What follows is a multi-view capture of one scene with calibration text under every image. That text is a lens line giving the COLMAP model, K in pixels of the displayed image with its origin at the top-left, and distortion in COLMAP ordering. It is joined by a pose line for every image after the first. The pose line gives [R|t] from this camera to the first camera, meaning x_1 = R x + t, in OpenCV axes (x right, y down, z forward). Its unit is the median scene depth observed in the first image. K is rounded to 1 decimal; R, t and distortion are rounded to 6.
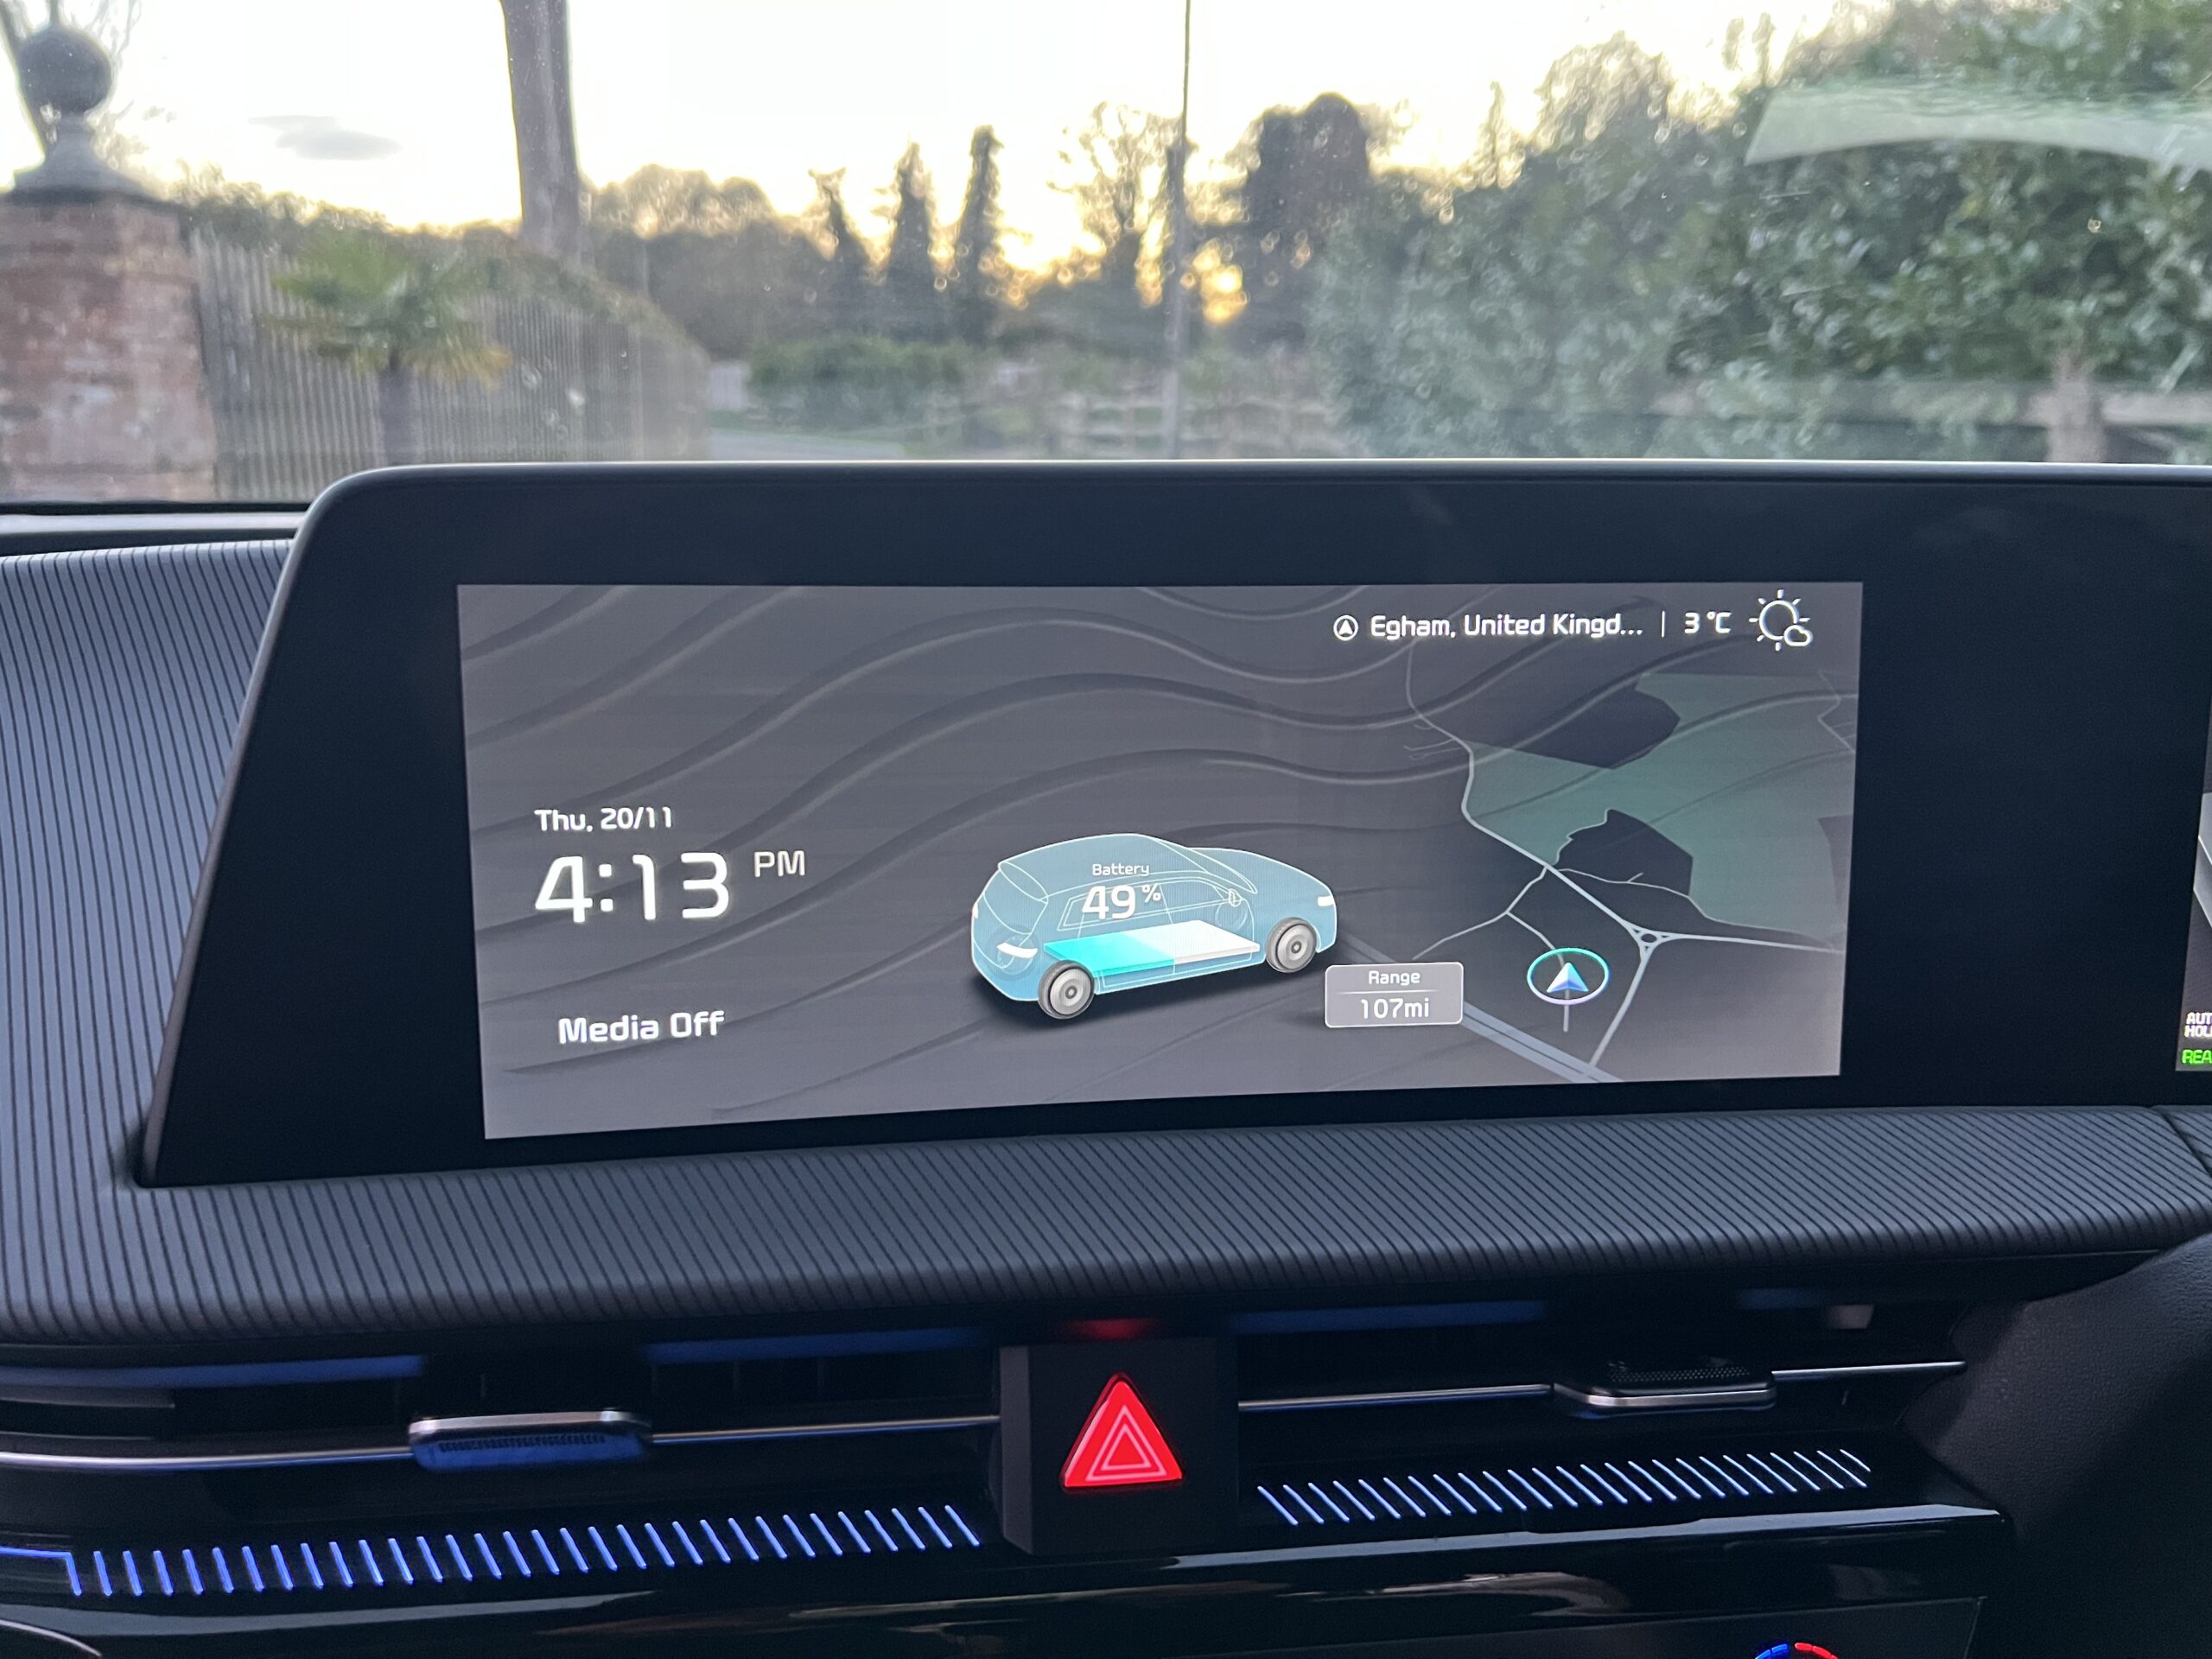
lens RADIAL K [[1655.9, 0, 1107.4], [0, 1655.9, 815.1], [0, 0, 1]] dist [0.023905, -0.026844]
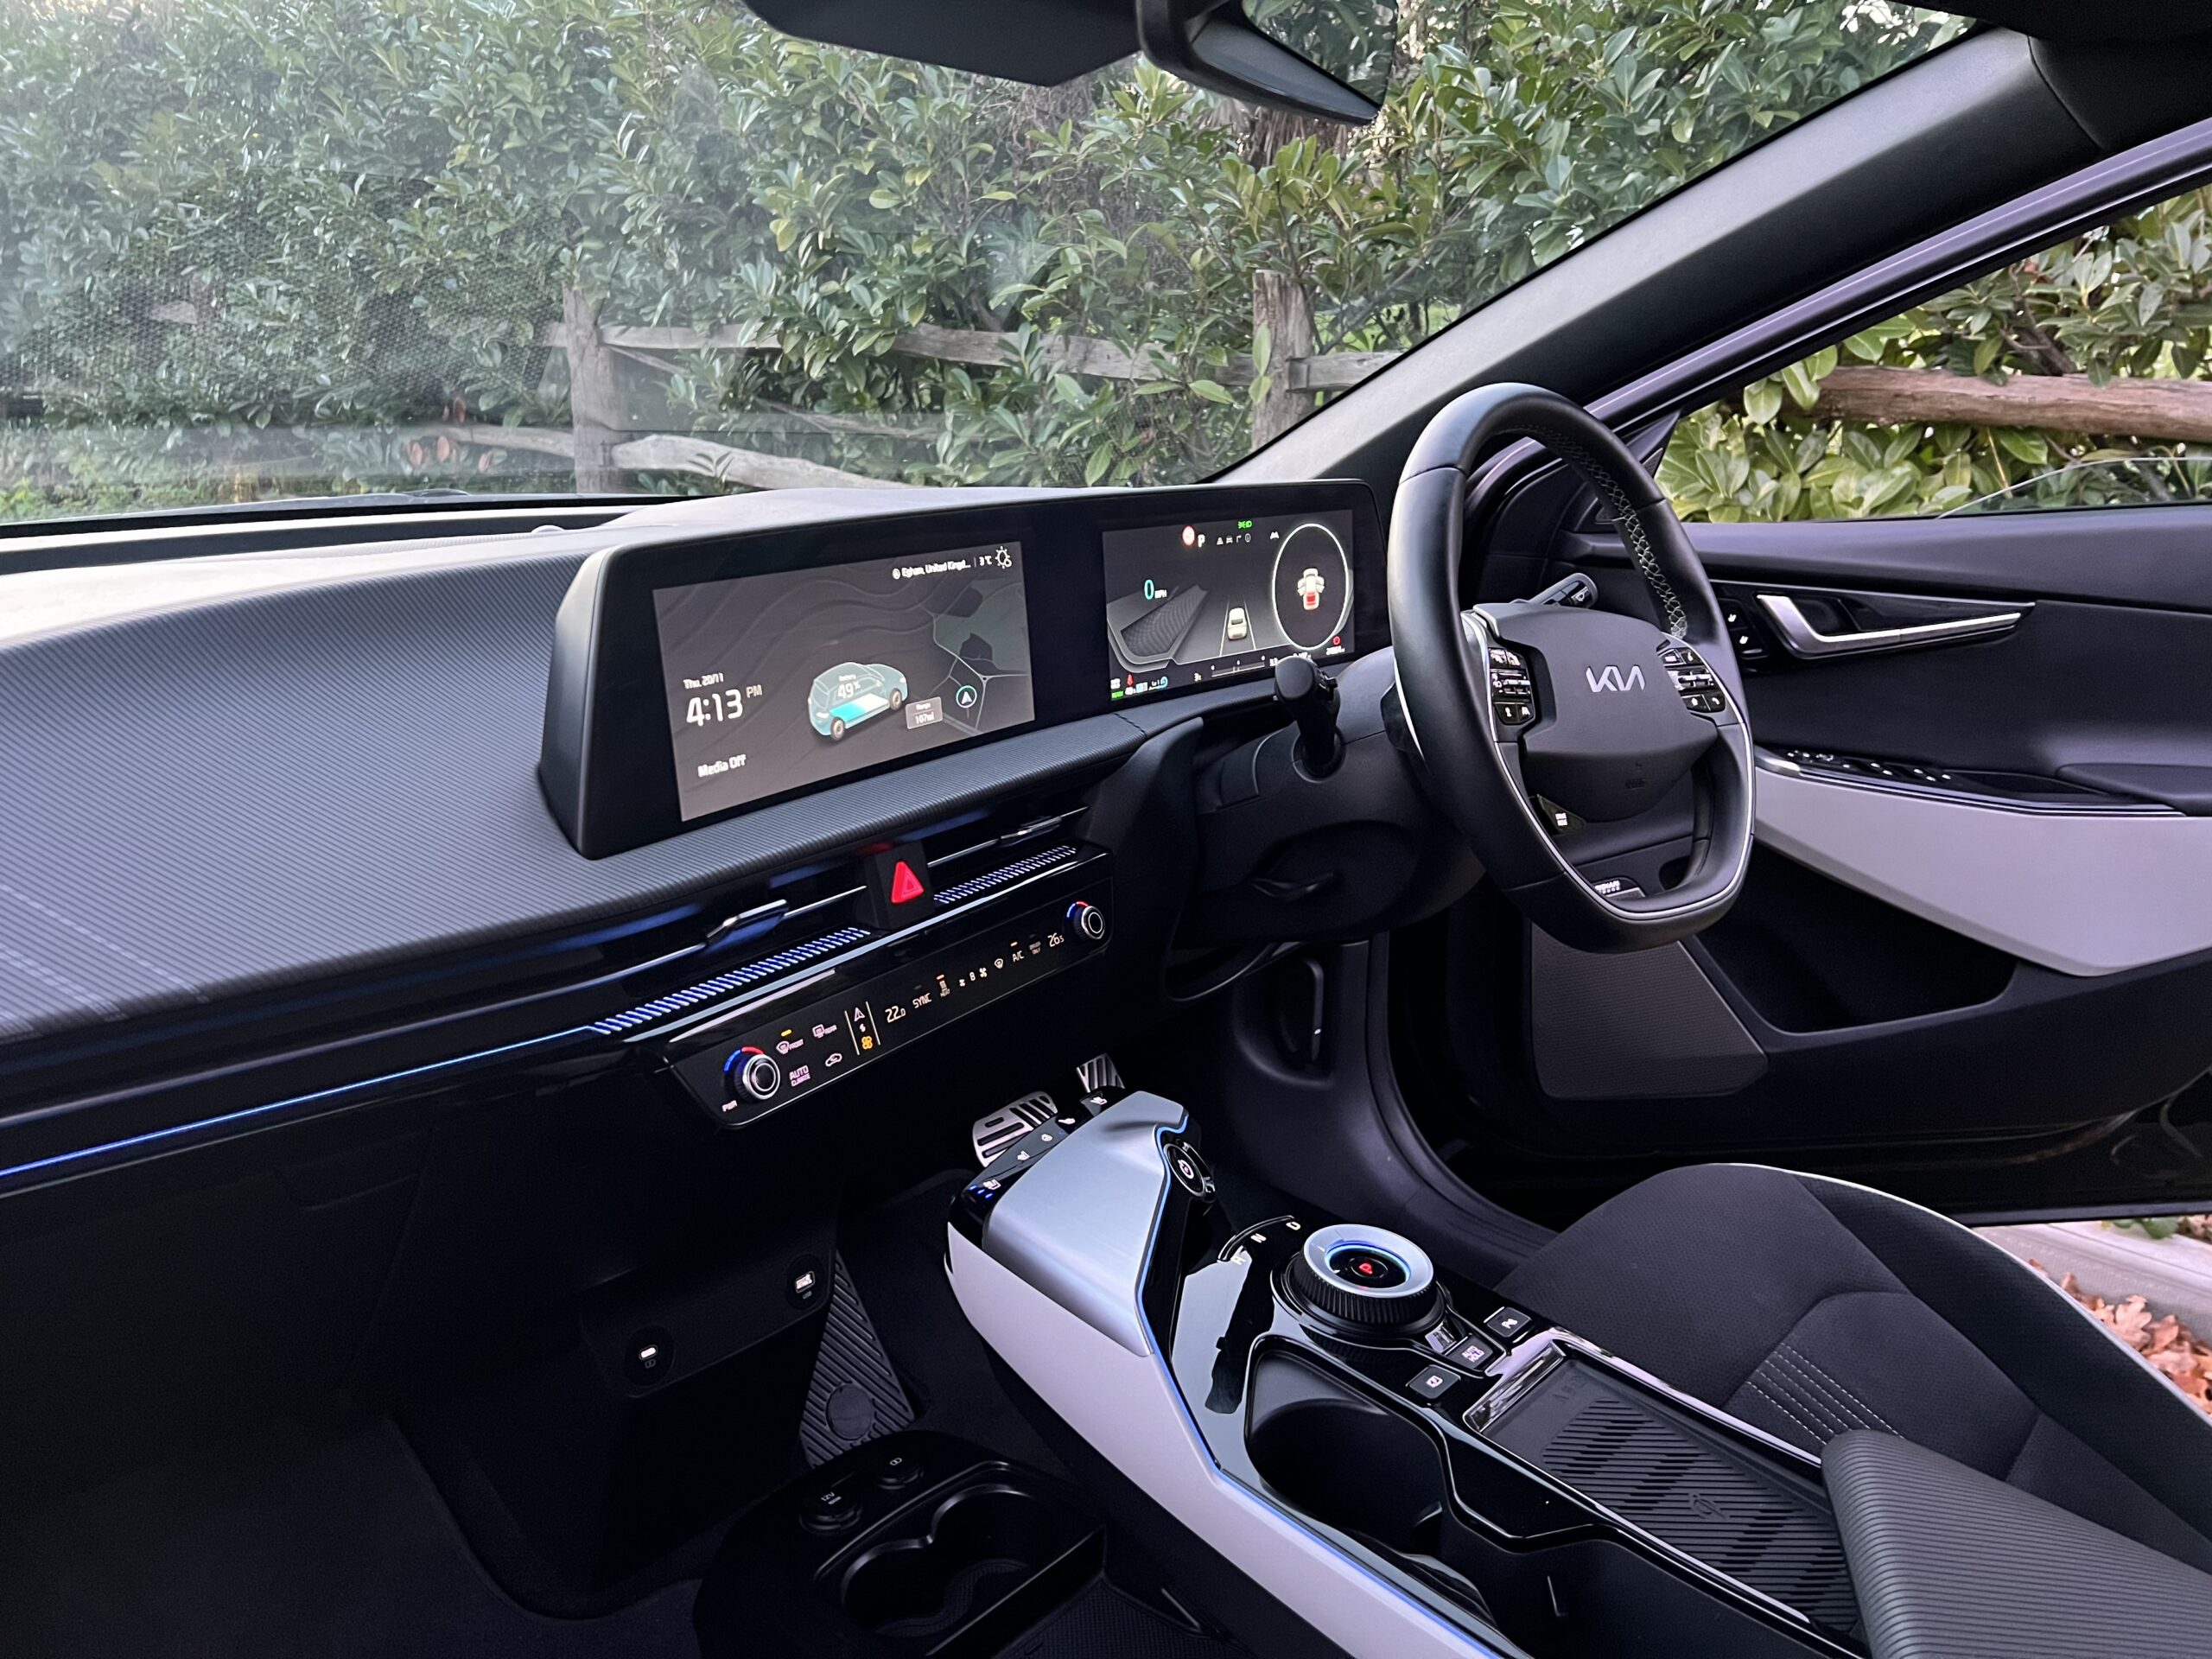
lens RADIAL K [[1655.9, 0, 1103.0], [0, 1655.9, 835.9], [0, 0, 1]] dist [0.023905, -0.026844]
pose [[0.651472, -0.205424, 0.730332, -1.625951], [0.153413, 0.978428, 0.138359, -0.020449], [-0.743000, 0.021906, 0.668933, -0.975296]]
